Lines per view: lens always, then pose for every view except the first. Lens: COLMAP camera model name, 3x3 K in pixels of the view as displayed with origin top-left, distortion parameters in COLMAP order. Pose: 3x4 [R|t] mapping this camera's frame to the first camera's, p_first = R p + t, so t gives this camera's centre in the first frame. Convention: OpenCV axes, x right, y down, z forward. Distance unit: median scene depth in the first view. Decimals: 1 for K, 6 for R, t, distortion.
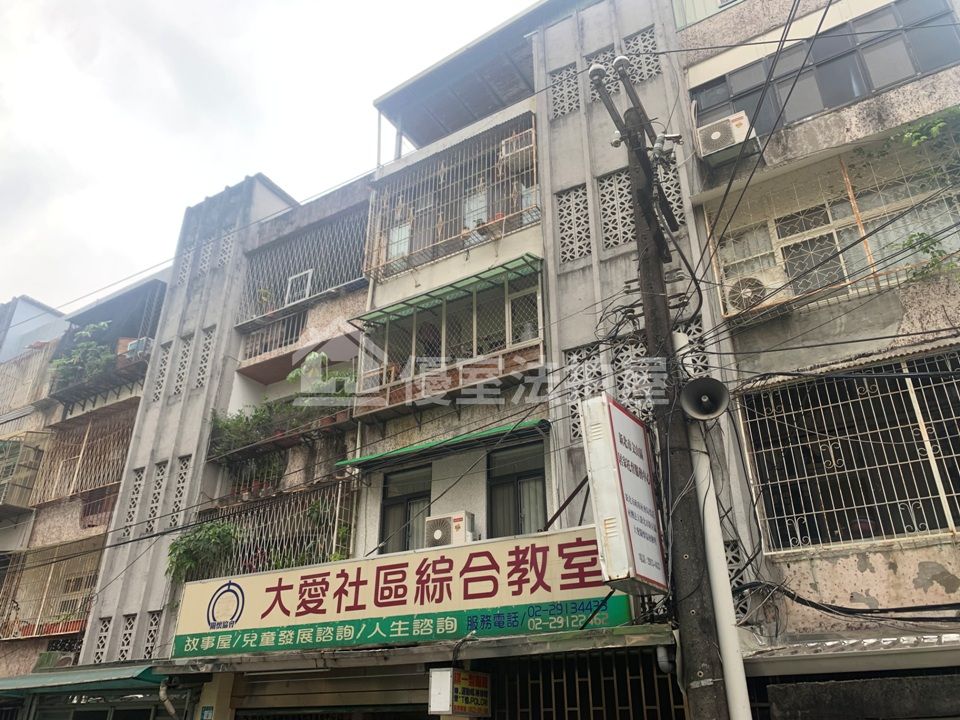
lens RADIAL K [[725.9, 0, 474.0], [0, 725.9, 362.7], [0, 0, 1]] dist [0.046978, -0.066150]
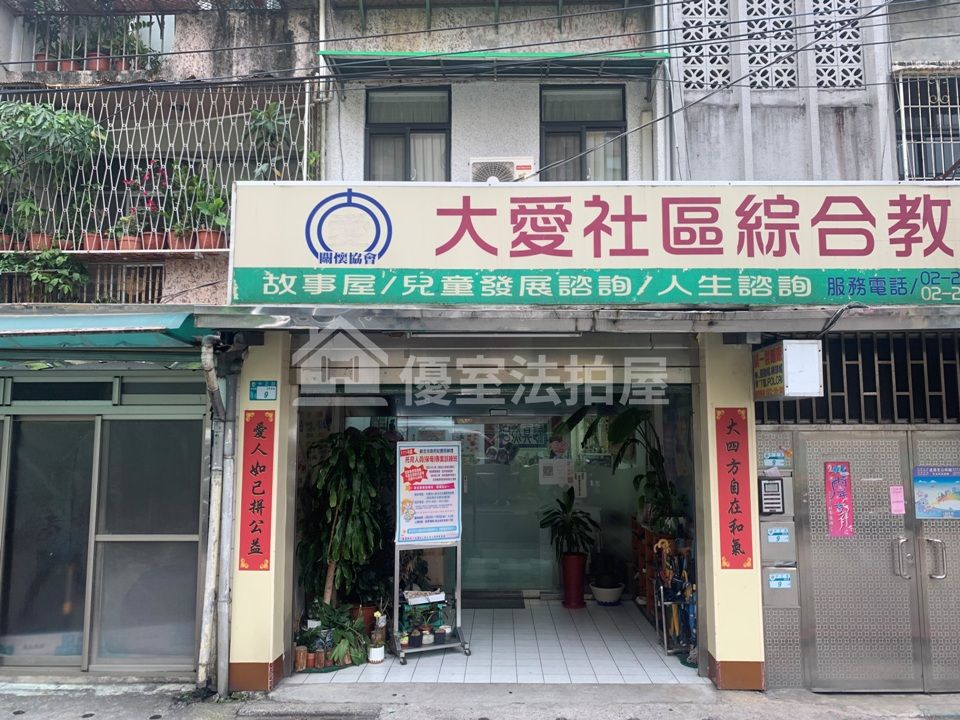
lens RADIAL K [[725.9, 0, 482.2], [0, 725.9, 349.5], [0, 0, 1]] dist [0.046978, -0.066150]
pose [[0.860419, 0.048937, 0.507232, -0.603502], [-0.230868, 0.924800, 0.302399, 0.241857], [-0.454289, -0.377294, 0.807013, 0.475833]]
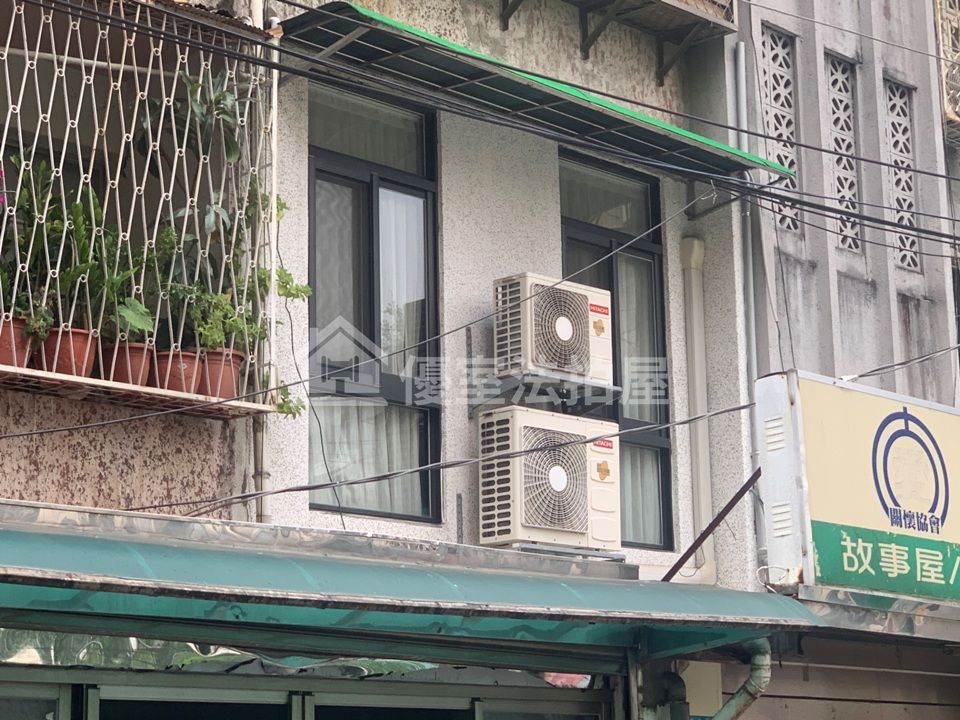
lens RADIAL K [[2070.5, 0, 437.6], [0, 2070.5, 341.6], [0, 0, 1]] dist [0.011441, 0.000000]
pose [[0.231898, 0.212656, 0.949210, -1.561166], [-0.432880, 0.896424, -0.095075, 0.529243], [-0.871113, -0.388846, 0.299934, 1.019740]]
